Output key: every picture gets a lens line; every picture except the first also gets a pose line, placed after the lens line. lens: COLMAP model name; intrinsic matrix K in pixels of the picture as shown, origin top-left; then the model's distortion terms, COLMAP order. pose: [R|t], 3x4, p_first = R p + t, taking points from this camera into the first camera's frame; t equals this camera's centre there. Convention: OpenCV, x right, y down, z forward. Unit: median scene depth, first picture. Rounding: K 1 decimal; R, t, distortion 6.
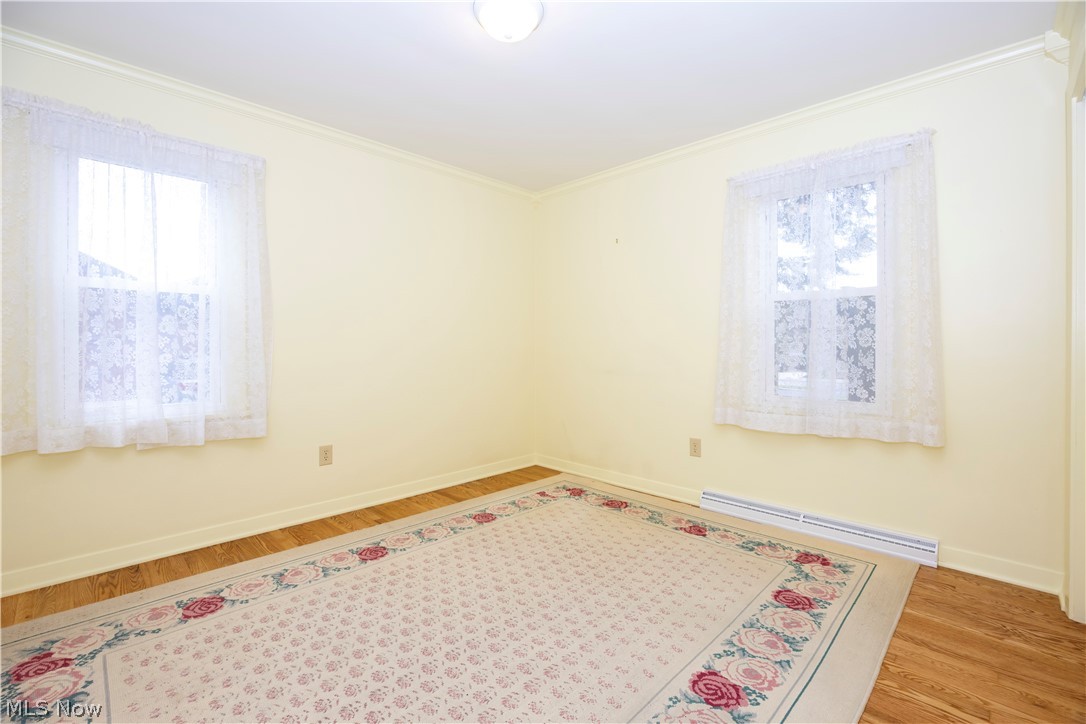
lens RADIAL K [[498.2, 0, 543.0], [0, 498.2, 362.0], [0, 0, 1]] dist [-0.014989, -0.000282]
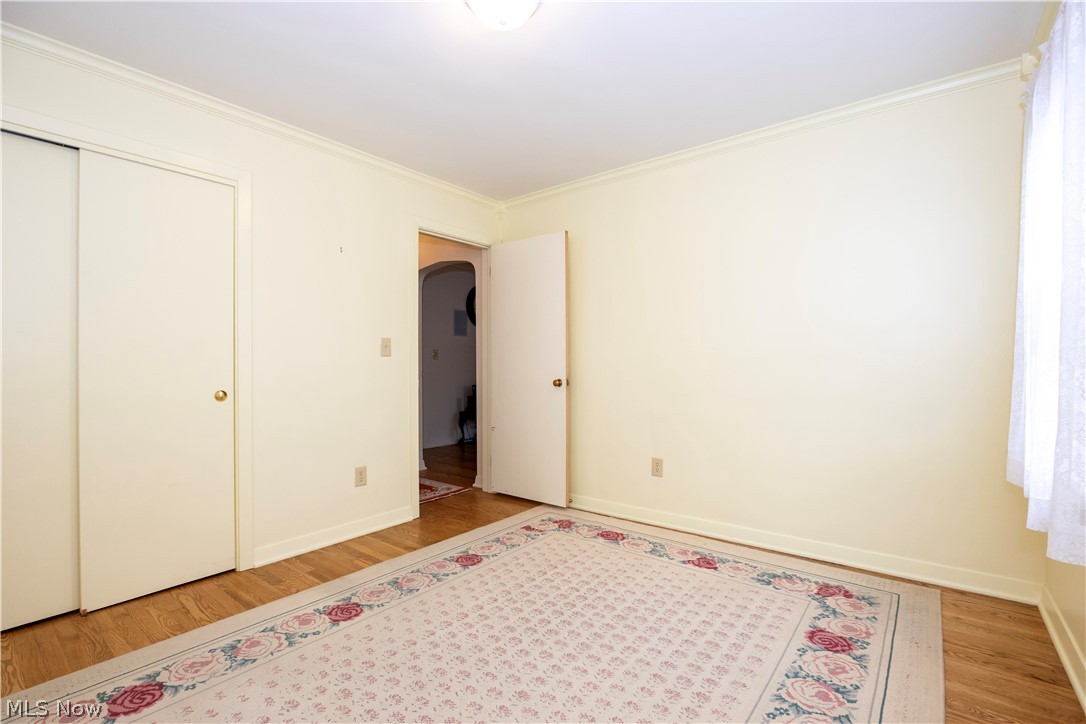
lens RADIAL K [[498.2, 0, 543.0], [0, 498.2, 362.0], [0, 0, 1]] dist [-0.014989, -0.000282]
pose [[-0.994146, 0.005909, -0.107885, -0.049208], [0.002328, 0.999443, 0.033292, -0.073737], [0.108021, 0.032846, -0.993606, 2.013732]]
